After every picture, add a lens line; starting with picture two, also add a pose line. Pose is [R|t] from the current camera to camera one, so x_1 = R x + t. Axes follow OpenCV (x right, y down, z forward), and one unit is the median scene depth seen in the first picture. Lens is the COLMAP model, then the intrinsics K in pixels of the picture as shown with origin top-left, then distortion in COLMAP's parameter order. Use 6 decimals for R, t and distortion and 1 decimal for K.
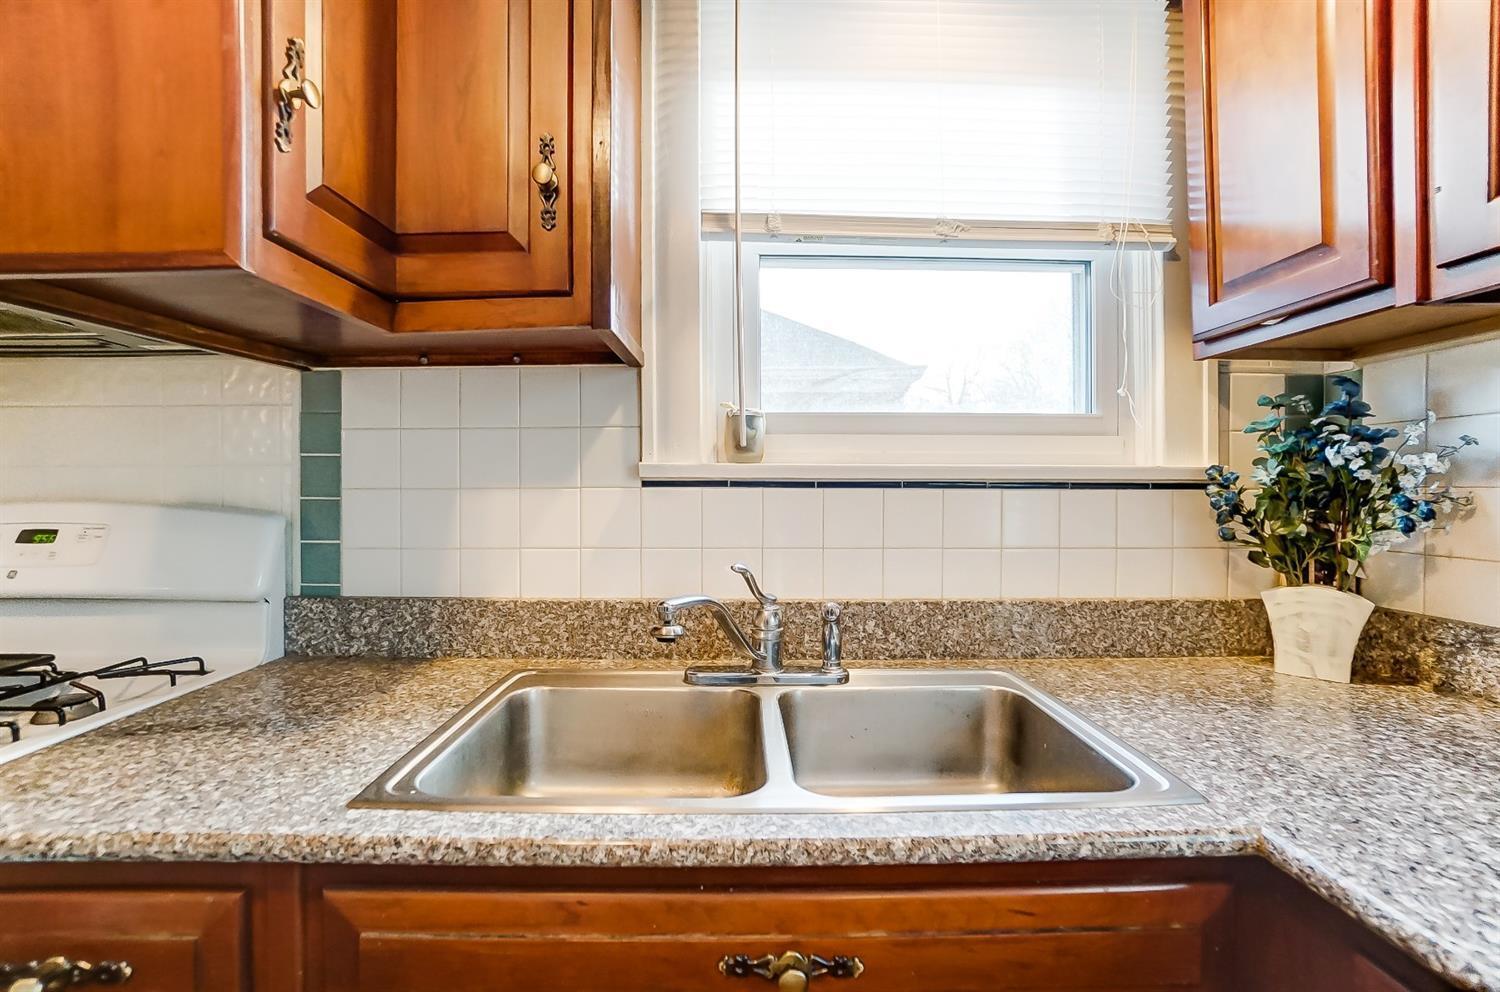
lens RADIAL K [[680.7, 0, 761.9], [0, 680.7, 492.0], [0, 0, 1]] dist [-0.032205, 0.001606]
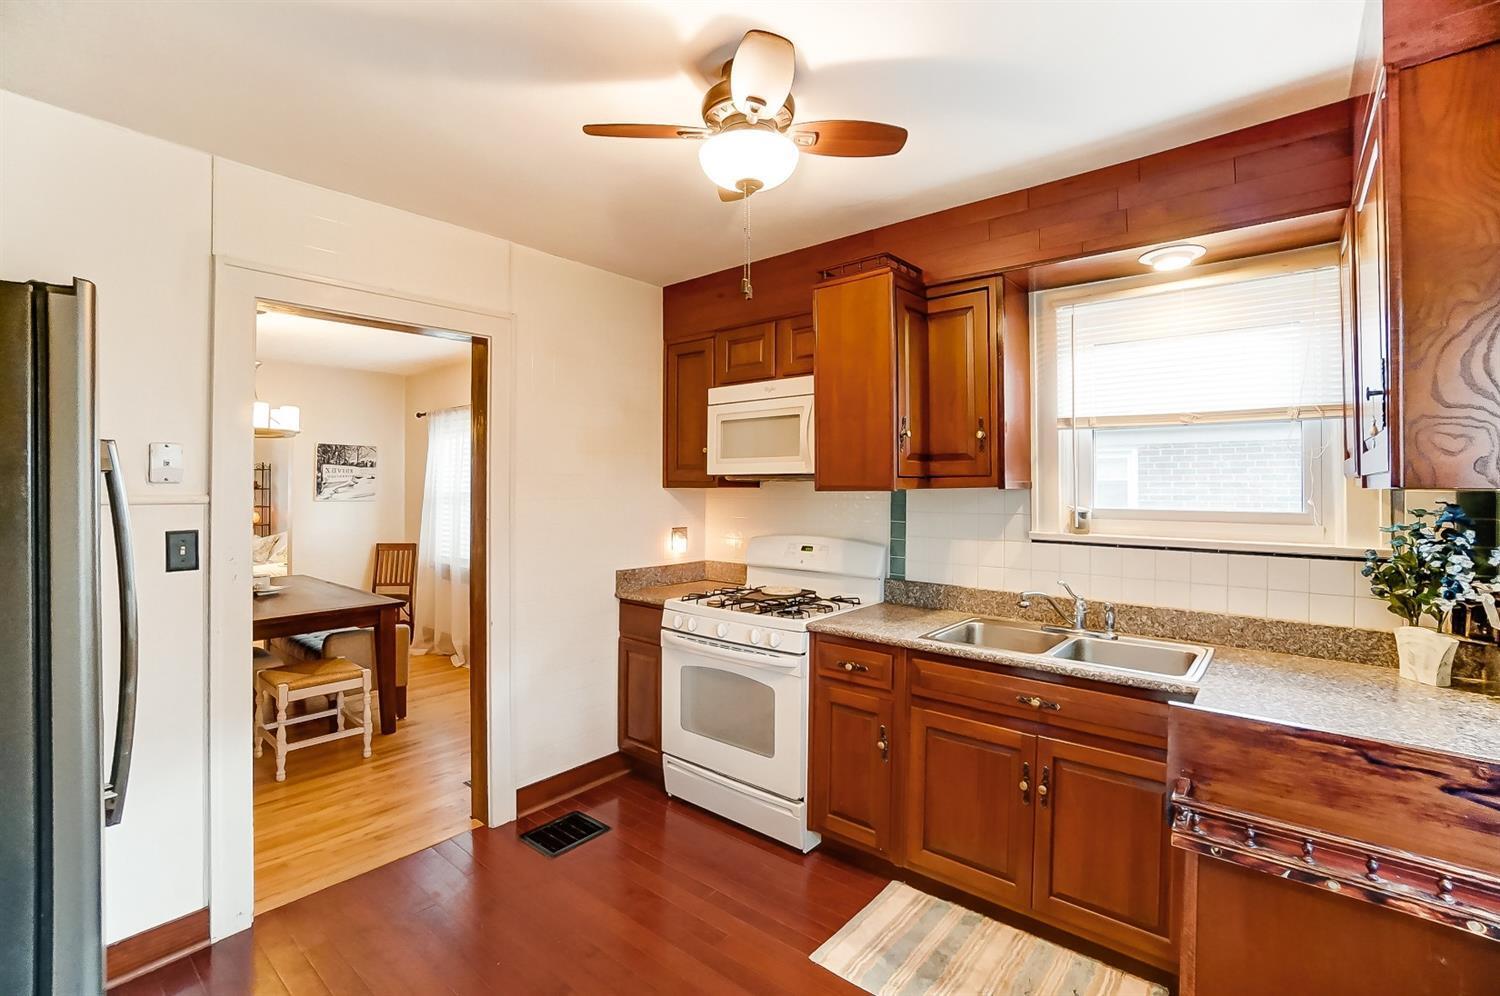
lens RADIAL K [[680.7, 0, 755.9], [0, 680.7, 487.7], [0, 0, 1]] dist [-0.032205, 0.001606]
pose [[0.751302, 0.006351, -0.659927, 0.612497], [-0.009461, 0.999955, -0.001147, -0.178083], [0.659890, 0.007105, 0.751328, -1.258737]]
